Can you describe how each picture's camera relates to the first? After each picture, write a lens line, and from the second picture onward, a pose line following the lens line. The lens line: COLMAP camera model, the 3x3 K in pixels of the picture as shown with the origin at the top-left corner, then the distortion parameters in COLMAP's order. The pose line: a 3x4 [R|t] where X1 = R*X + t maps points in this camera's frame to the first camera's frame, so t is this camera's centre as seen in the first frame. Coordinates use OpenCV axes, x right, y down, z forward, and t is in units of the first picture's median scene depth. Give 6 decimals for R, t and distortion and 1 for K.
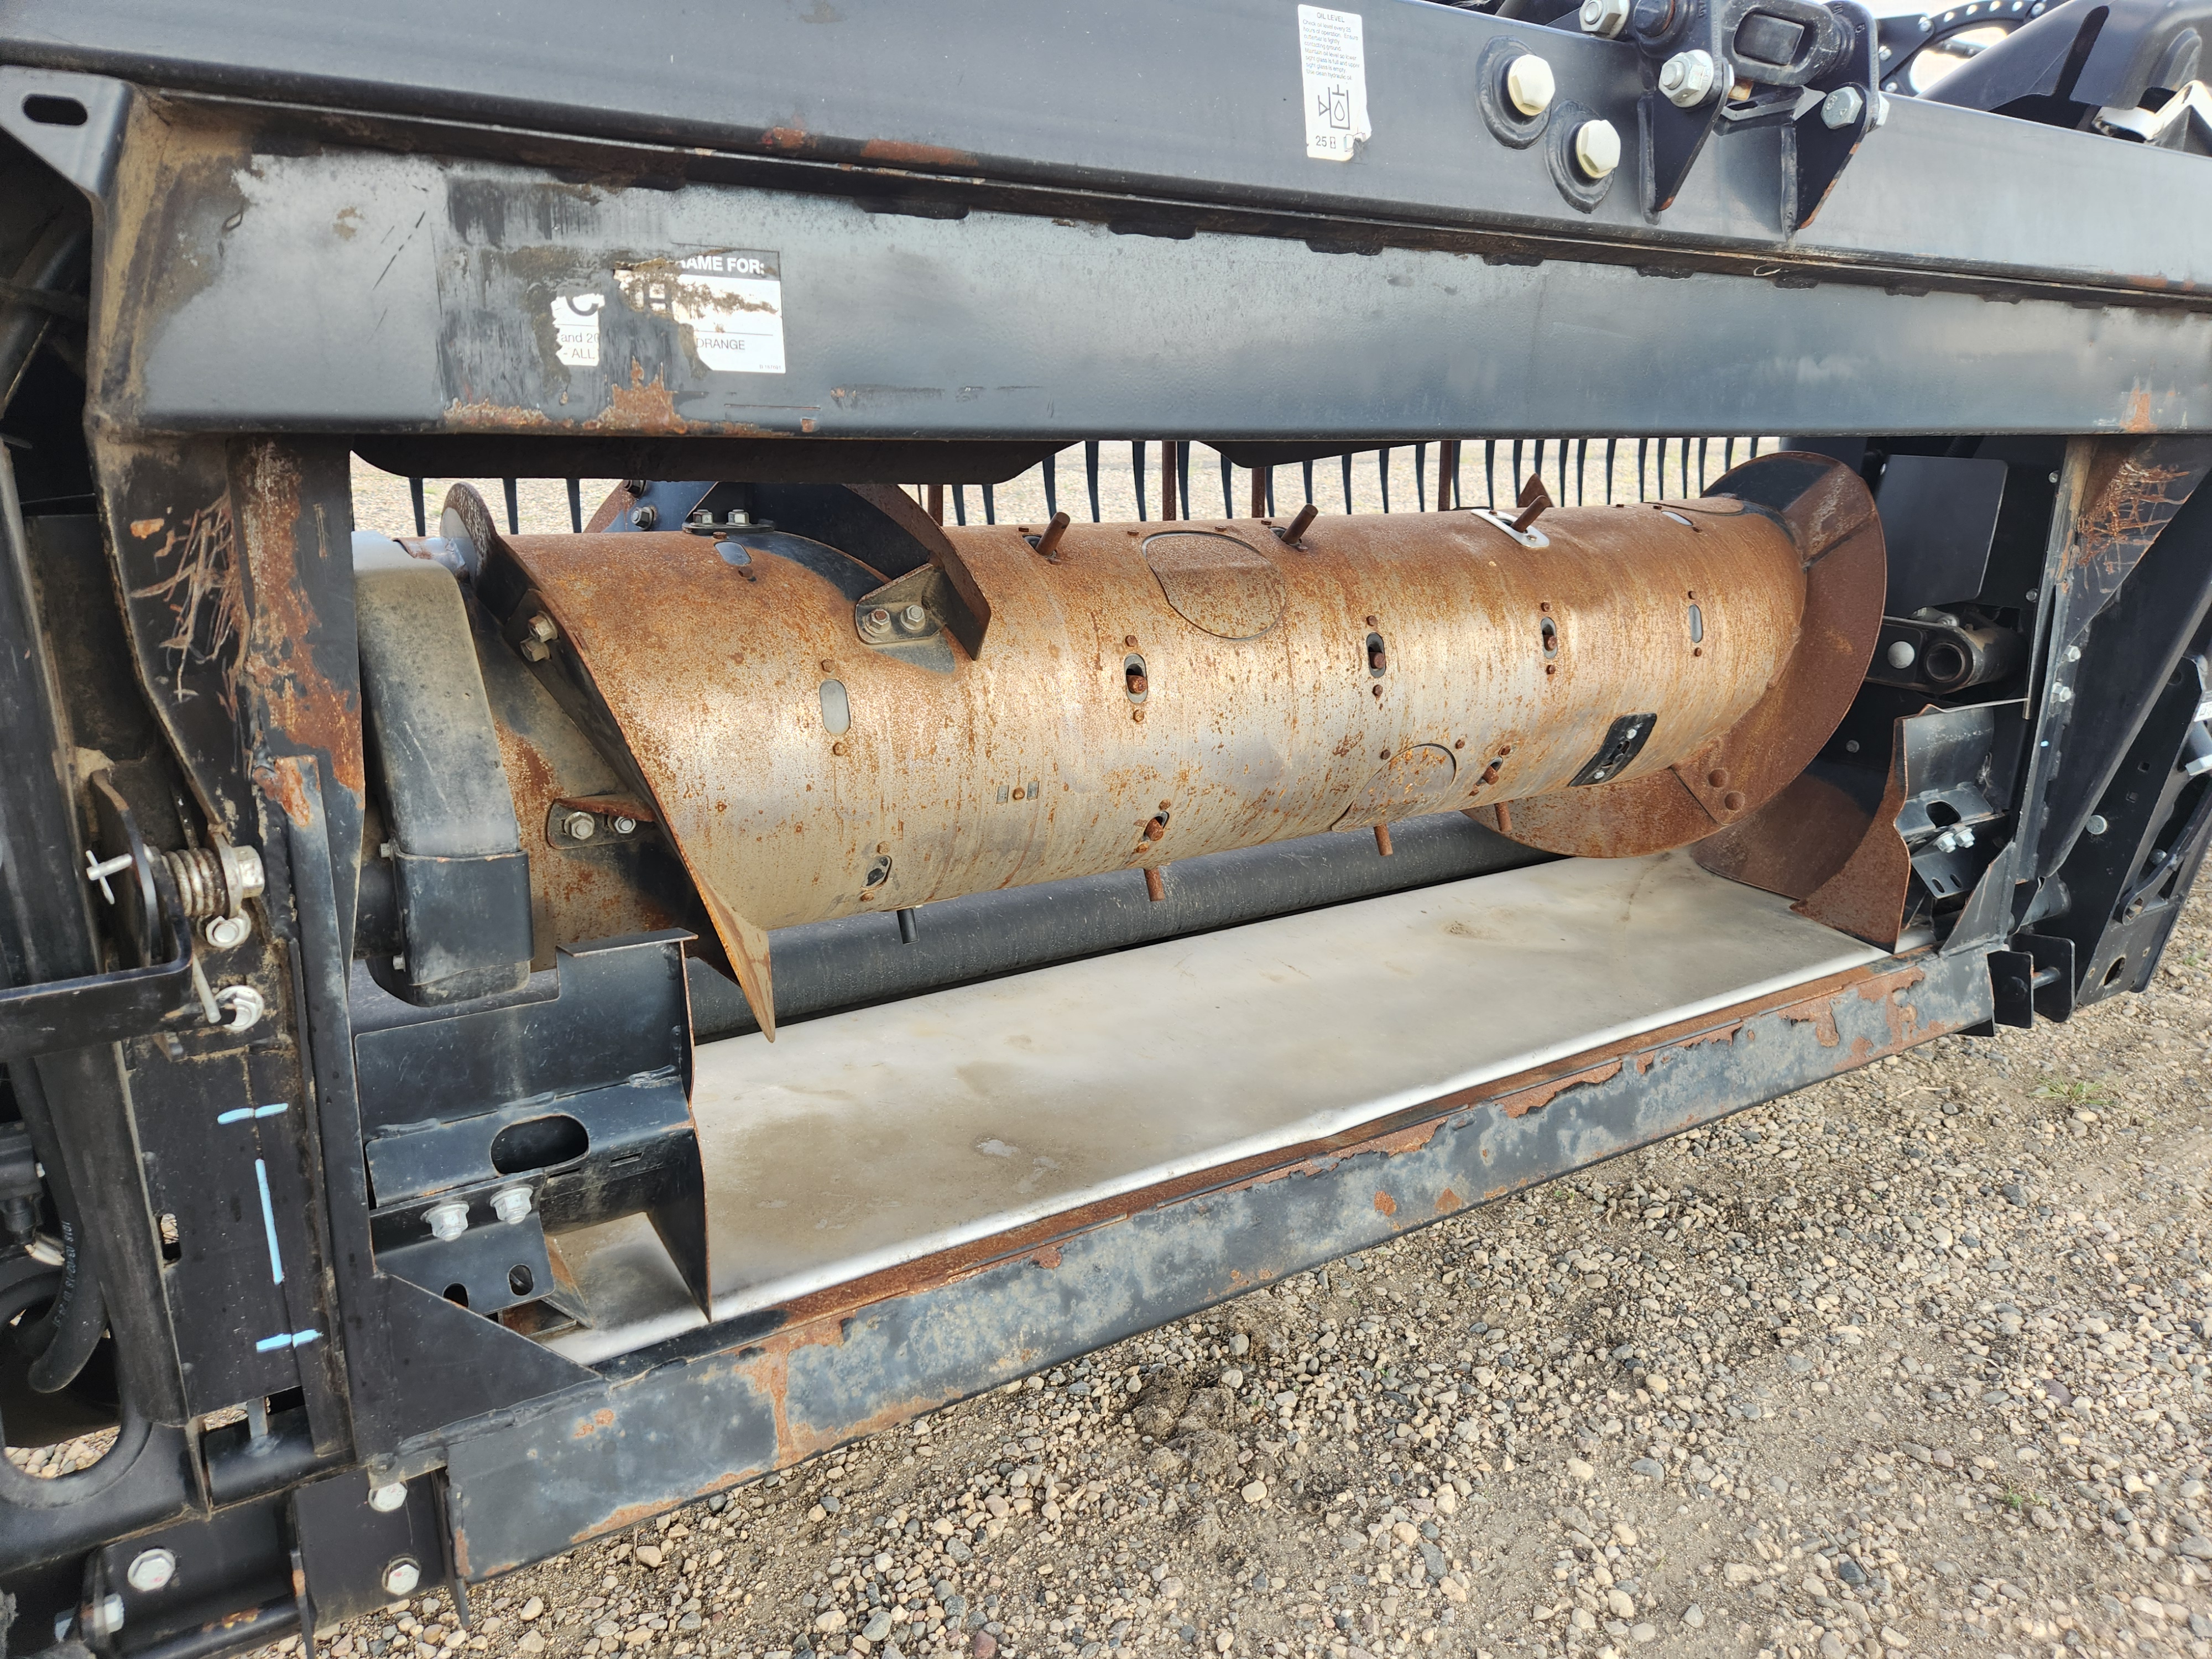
lens RADIAL K [[1488.1, 0, 1129.6], [0, 1488.1, 821.7], [0, 0, 1]] dist [0.072402, -0.070821]
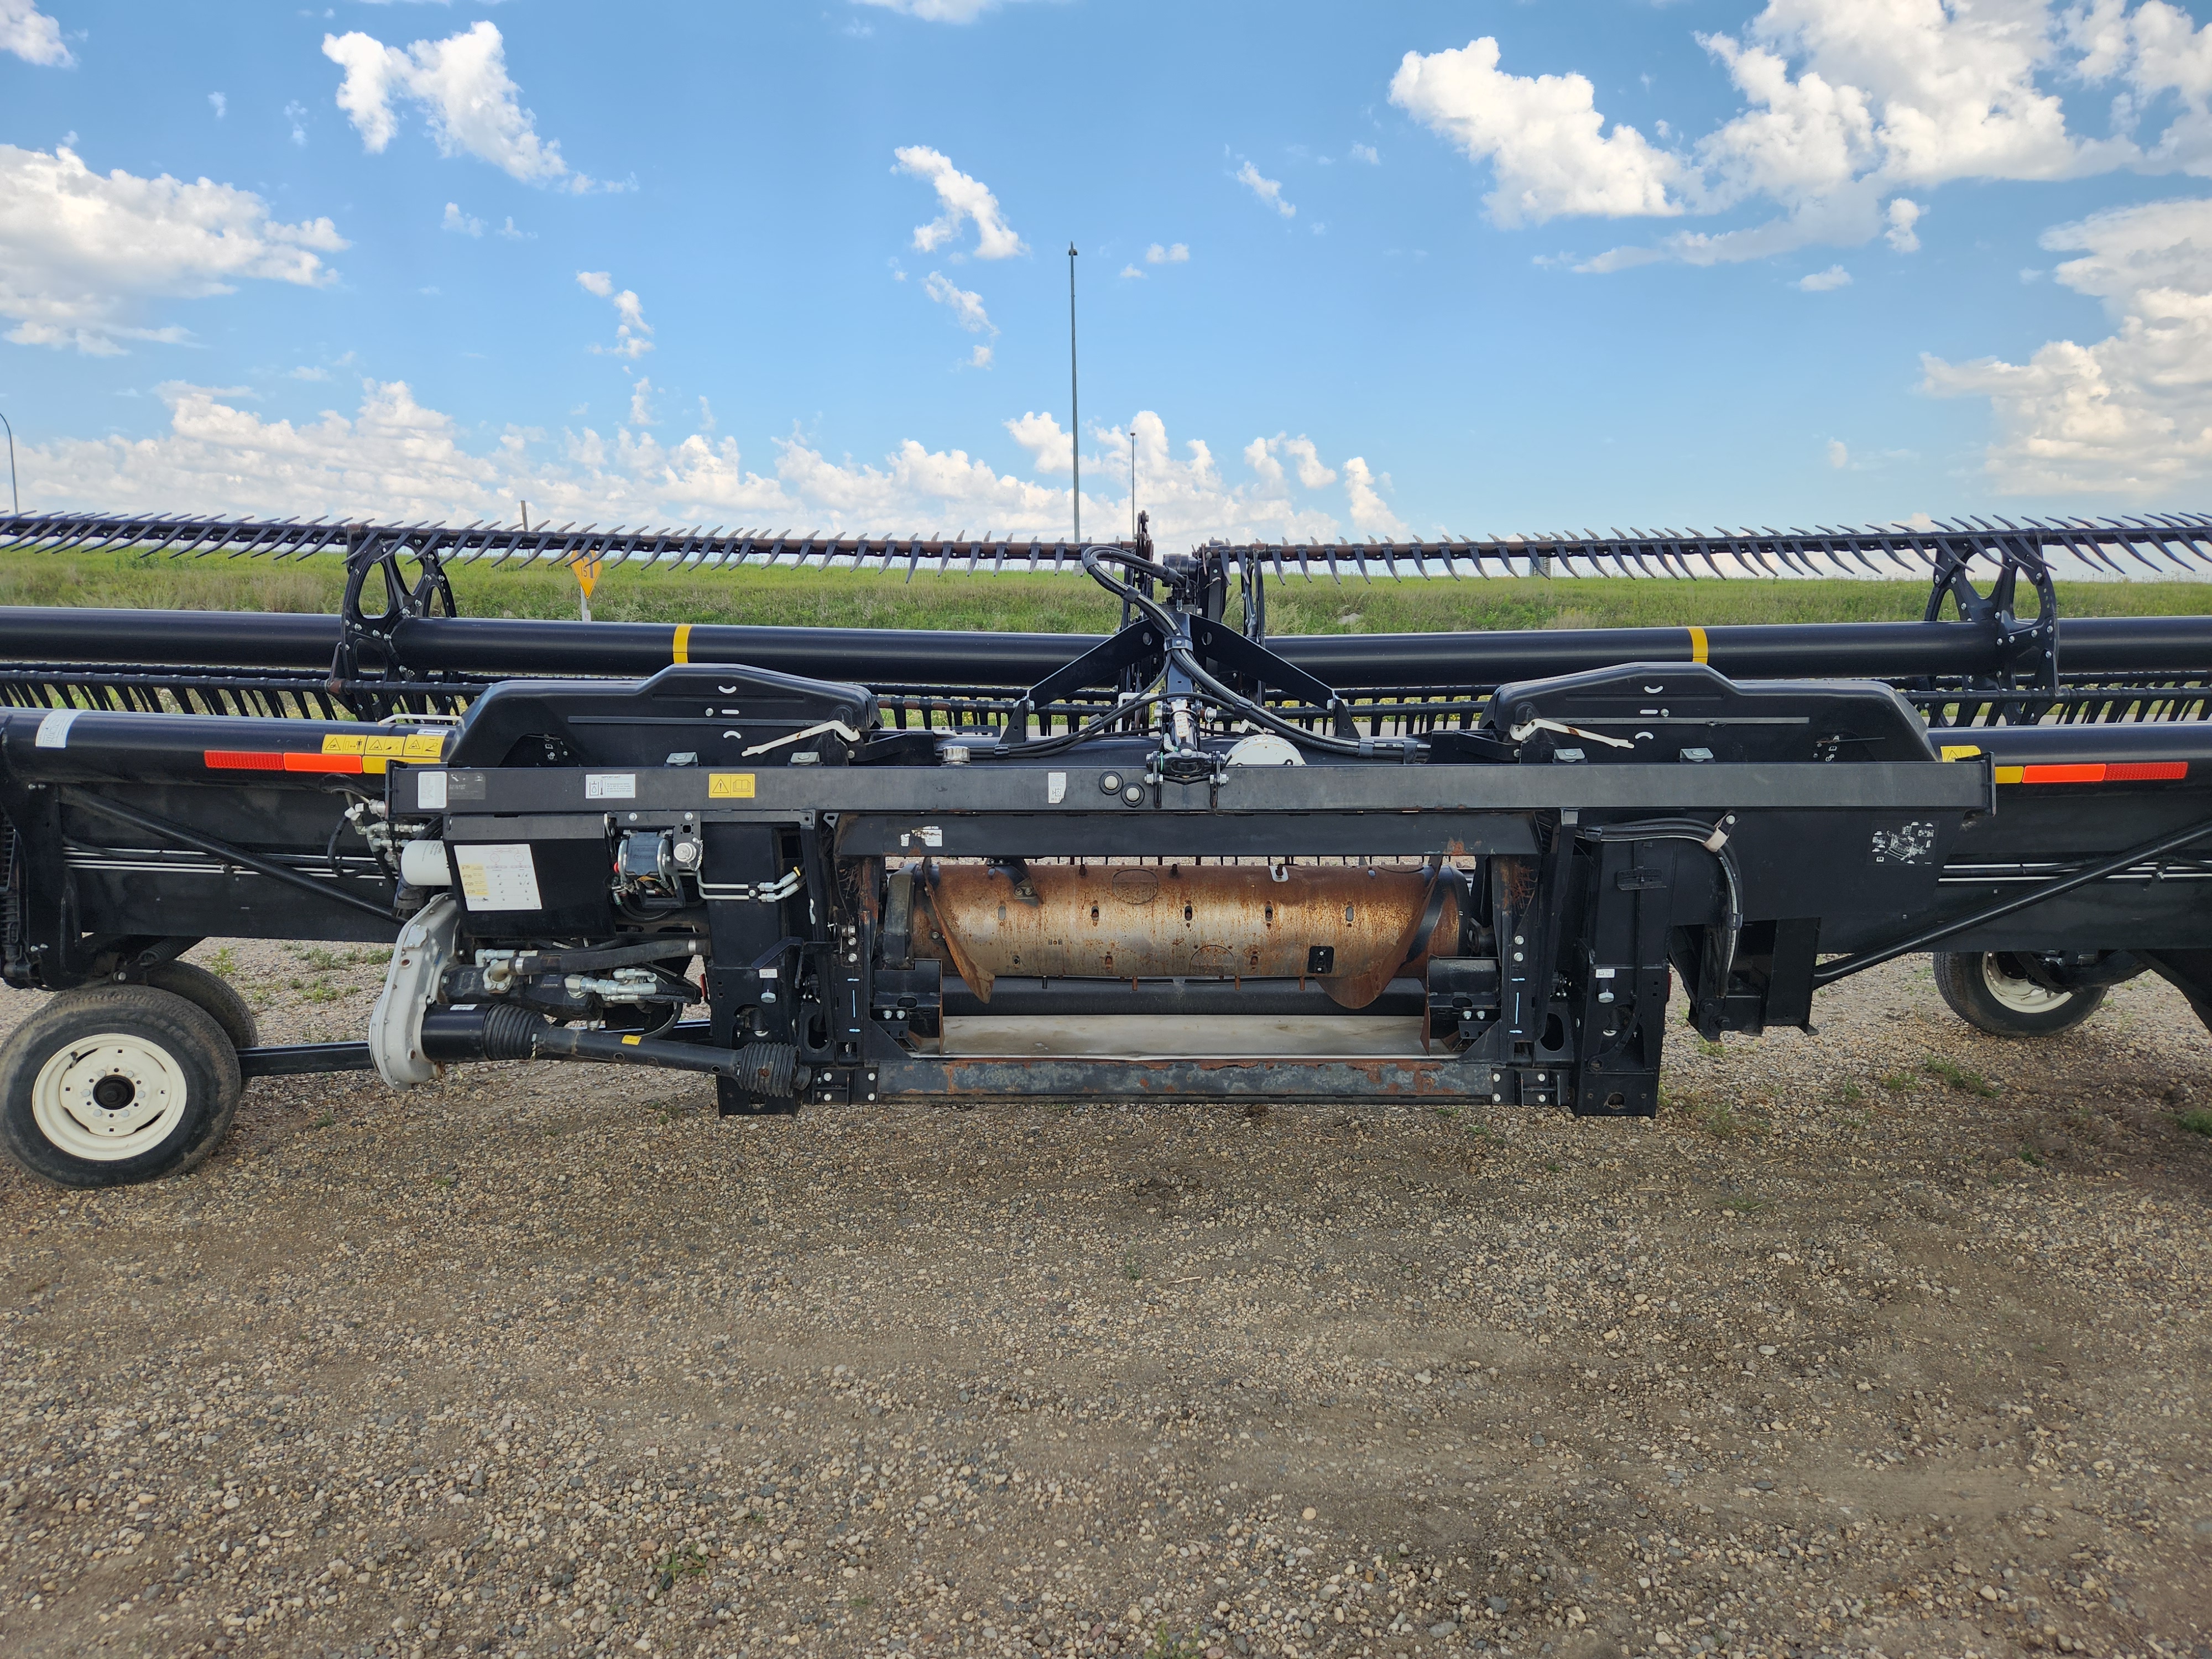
lens RADIAL K [[1490.6, 0, 1106.0], [0, 1490.6, 829.5], [0, 0, 1]] dist [0.065697, -0.058824]
pose [[0.826433, 0.048153, -0.560973, 2.075037], [-0.134716, 0.984308, -0.113974, 0.107569], [0.546682, 0.169764, 0.819951, -1.951288]]
